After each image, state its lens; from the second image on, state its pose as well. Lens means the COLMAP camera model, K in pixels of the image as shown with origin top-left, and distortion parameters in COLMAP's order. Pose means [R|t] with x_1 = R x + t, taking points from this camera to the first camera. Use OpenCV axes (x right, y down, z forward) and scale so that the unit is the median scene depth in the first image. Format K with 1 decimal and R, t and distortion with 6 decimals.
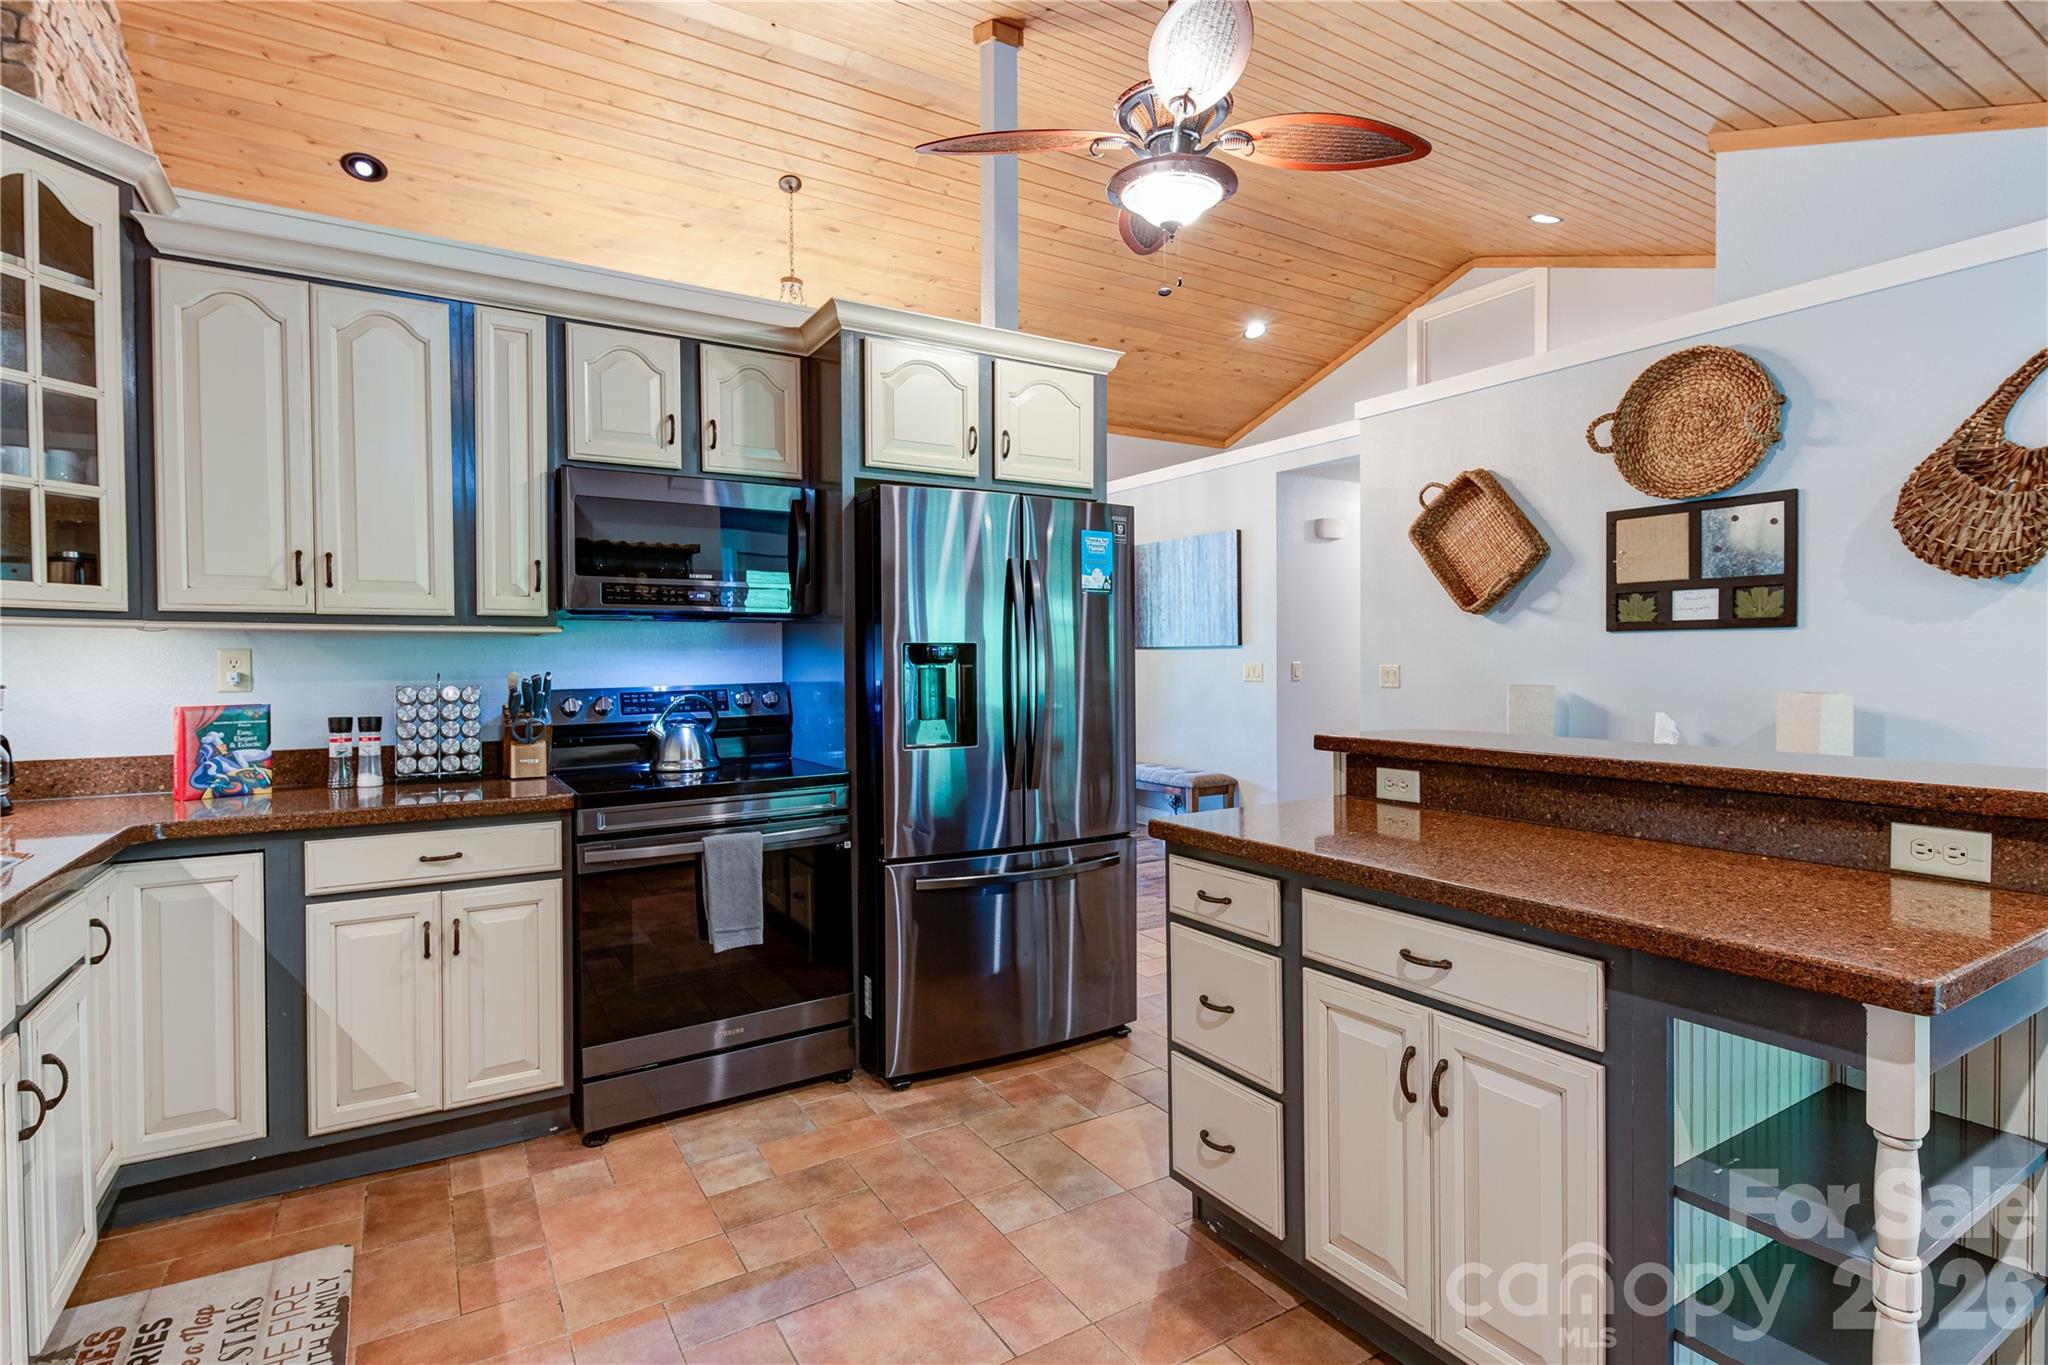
lens RADIAL K [[993.1, 0, 1032.2], [0, 993.1, 674.4], [0, 0, 1]] dist [-0.003688, -0.002574]
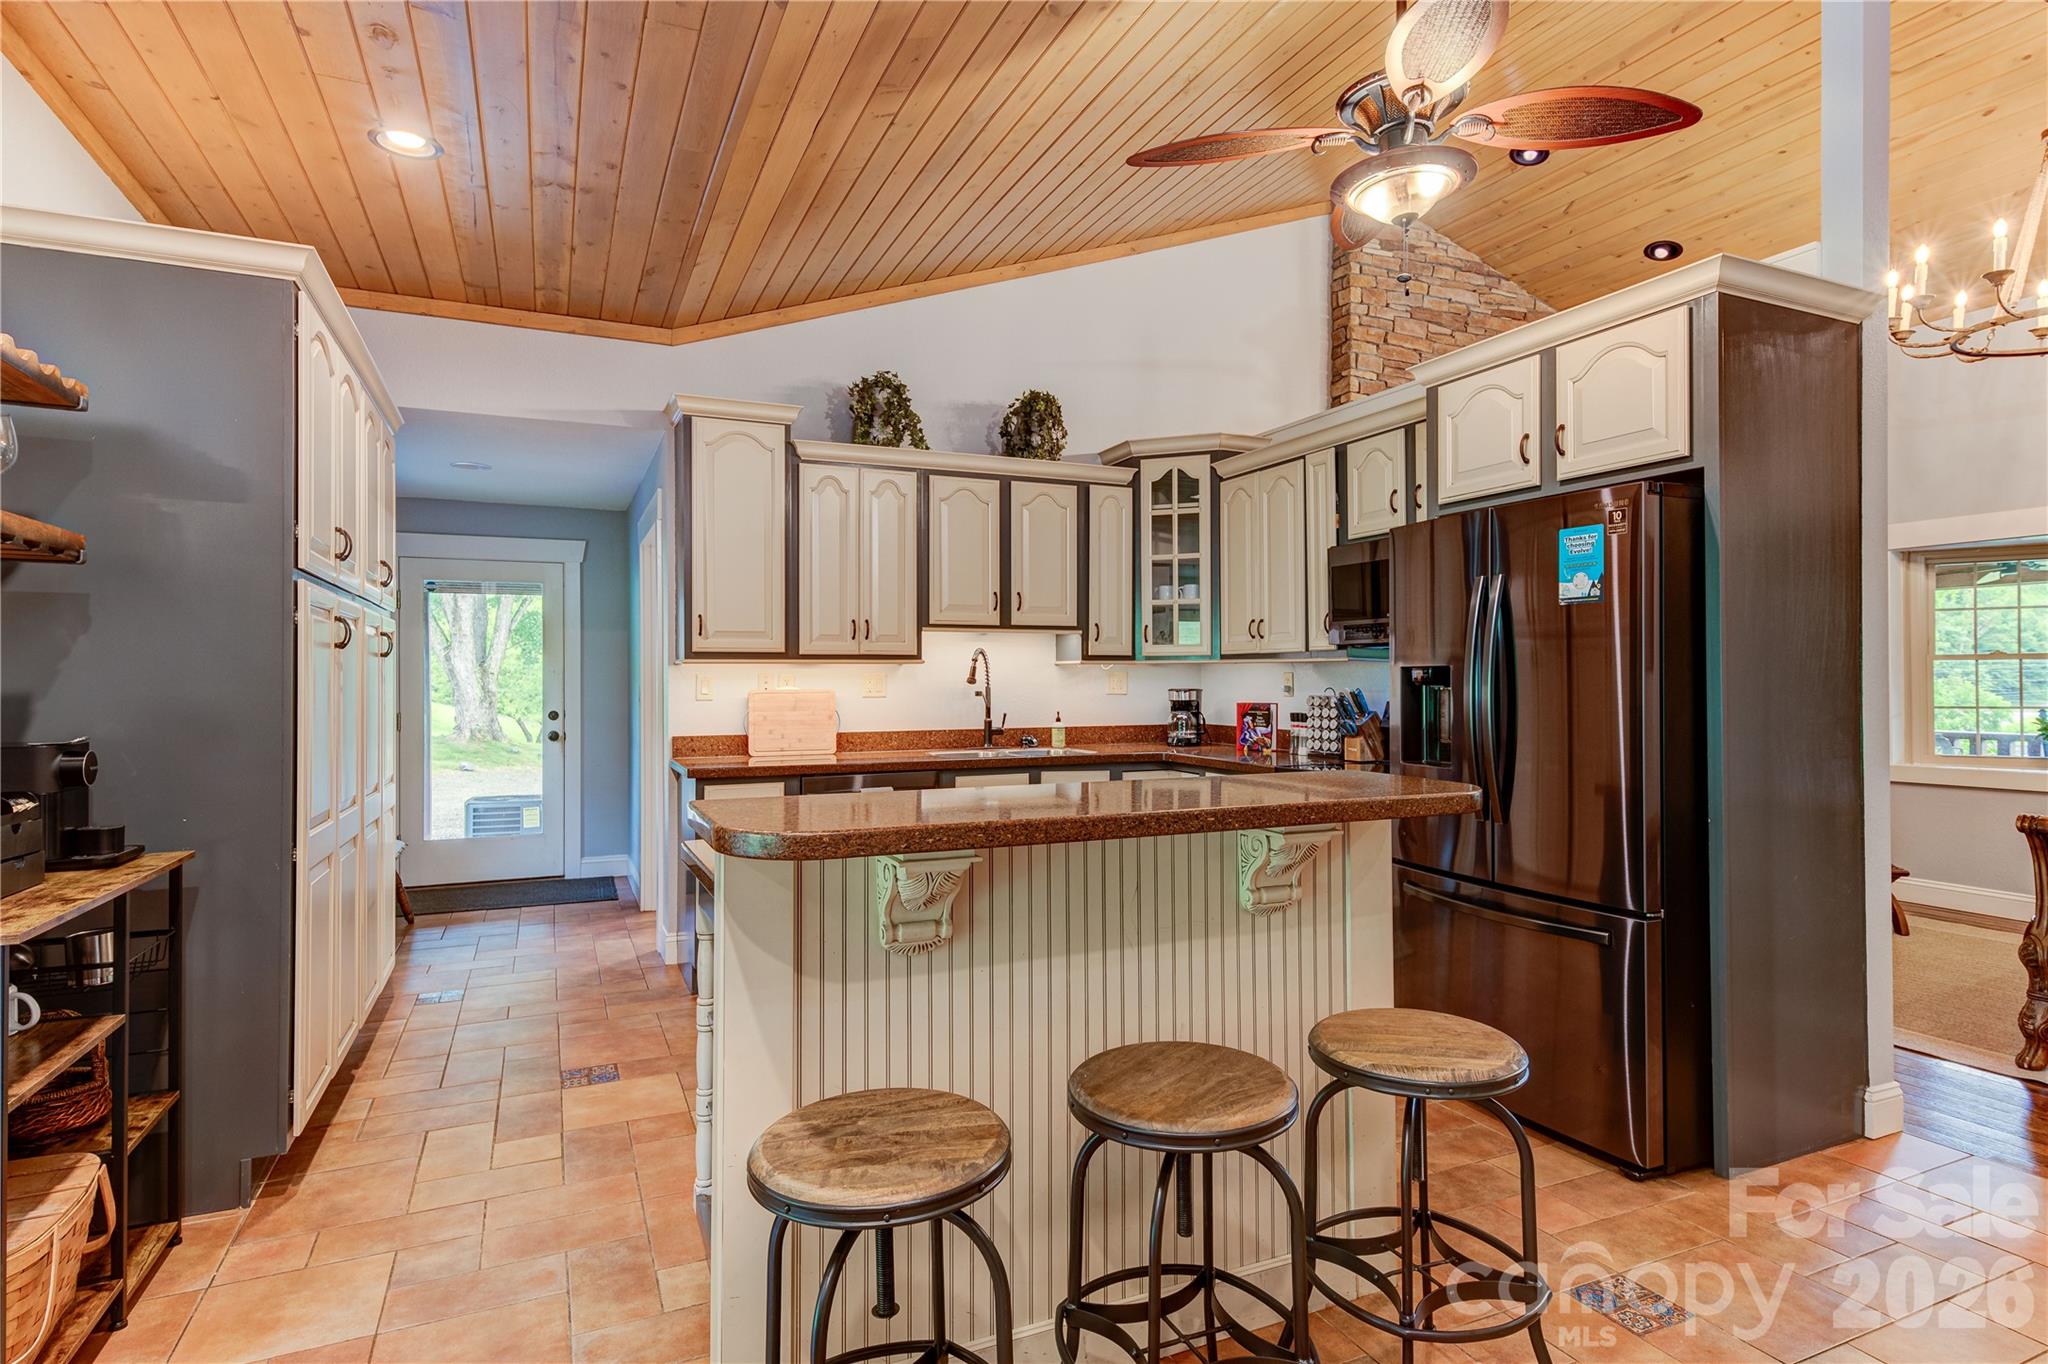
lens RADIAL K [[1067.2, 0, 1024.9], [0, 1067.2, 675.6], [0, 0, 1]] dist [-0.001389, 0.000361]
pose [[-0.137769, 0.003240, -0.990459, 1.236601], [-0.014756, 0.999877, 0.005323, -0.024433], [0.990355, 0.015349, -0.137704, 0.827333]]
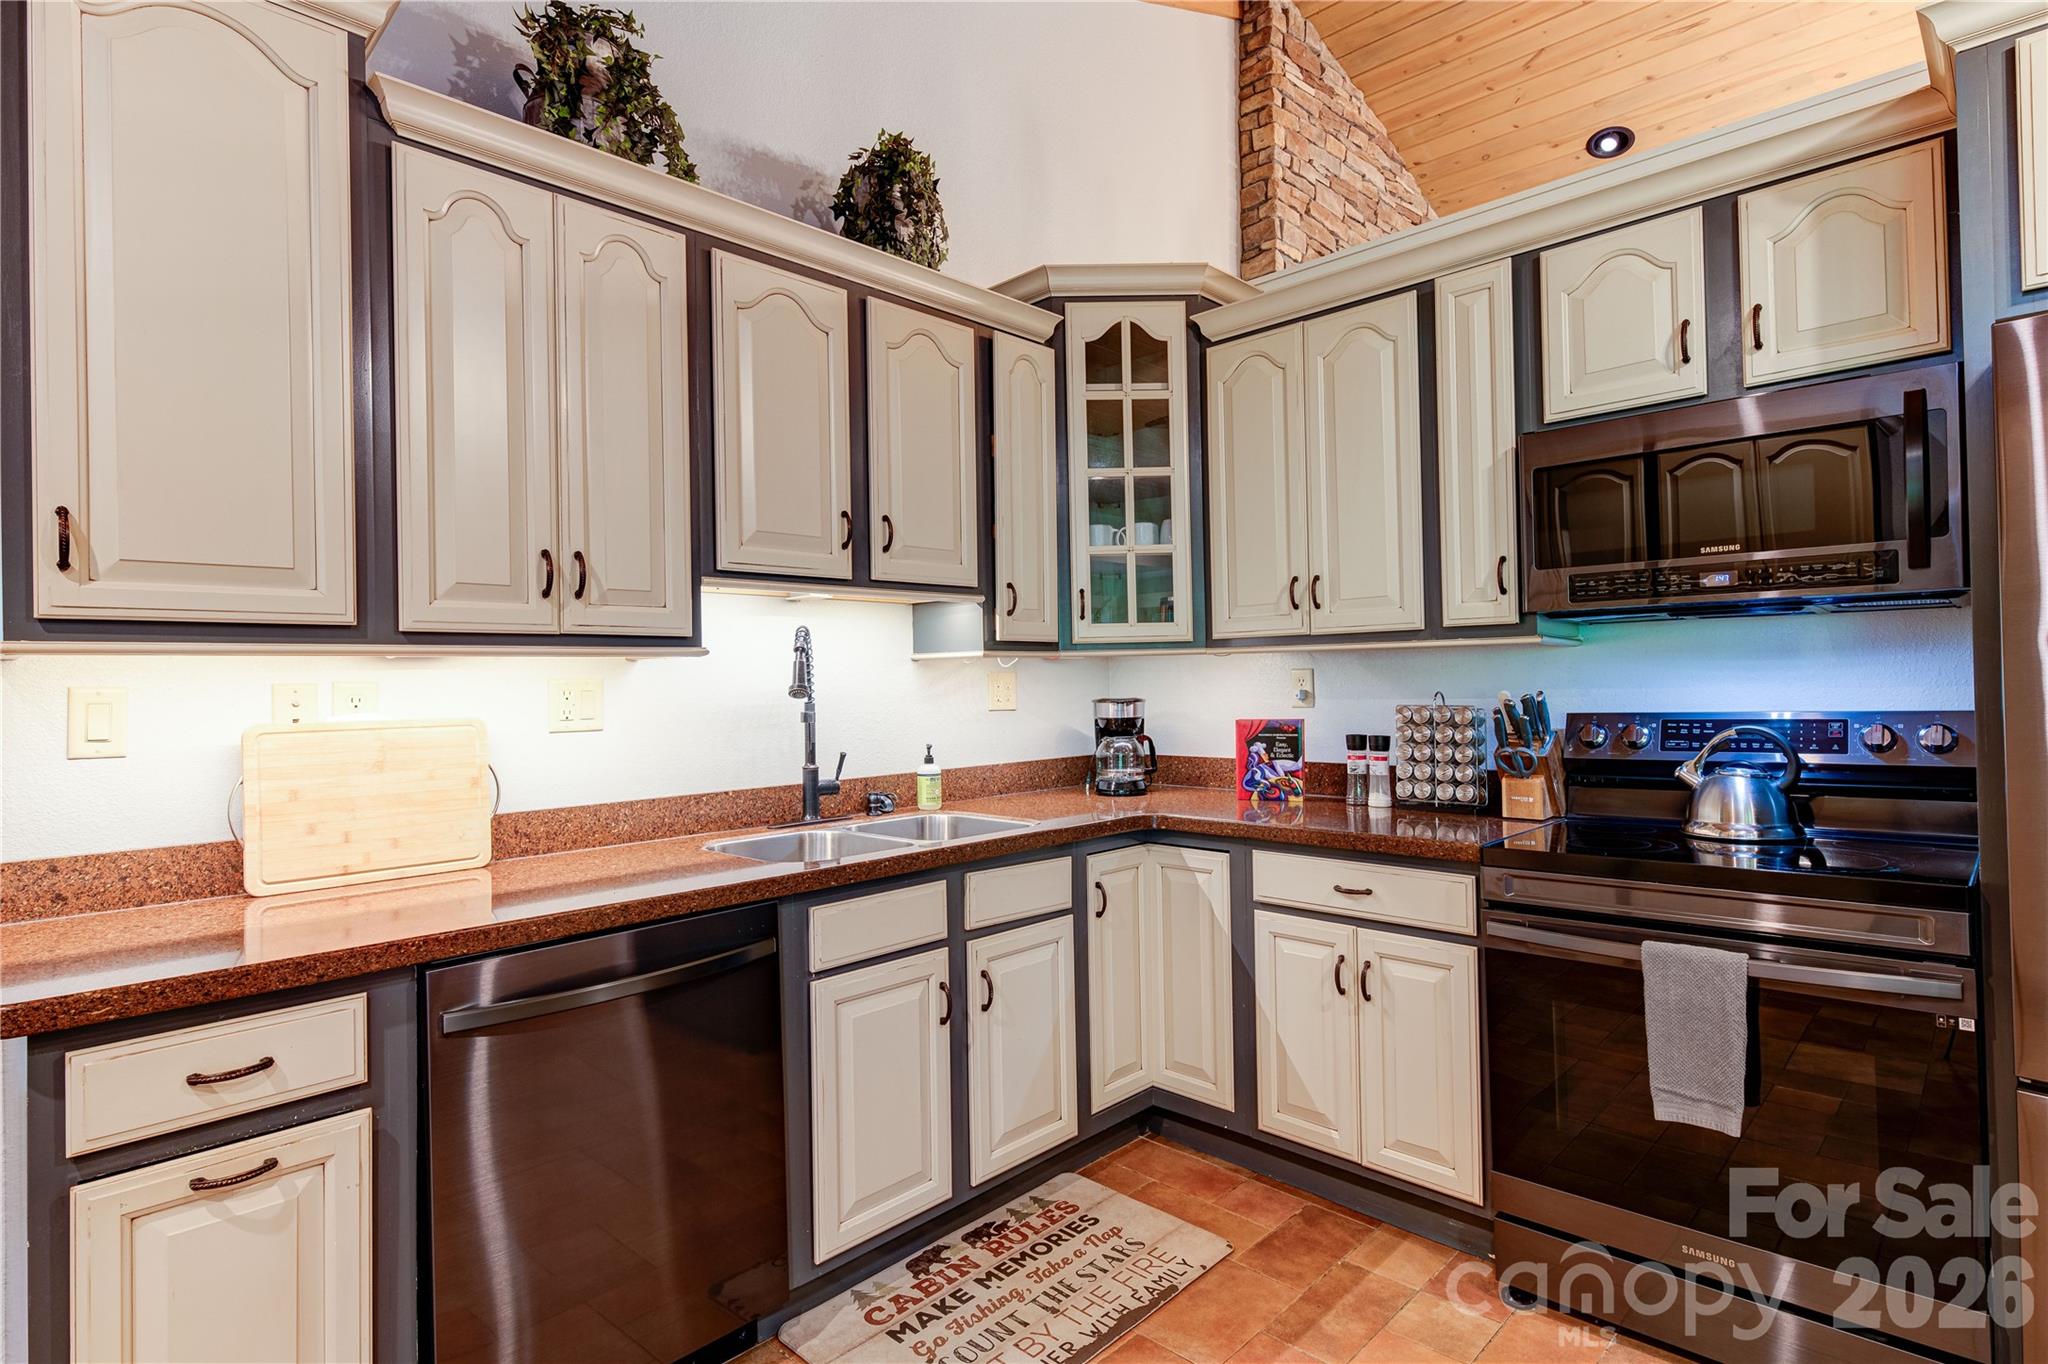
lens RADIAL K [[1040.8, 0, 1026.7], [0, 1040.8, 673.7], [0, 0, 1]] dist [0.017560, -0.008987]
pose [[0.241063, -0.008260, -0.970474, 0.268028], [0.000025, 0.999964, -0.008505, -0.010765], [0.970510, 0.002026, 0.241054, 0.434912]]
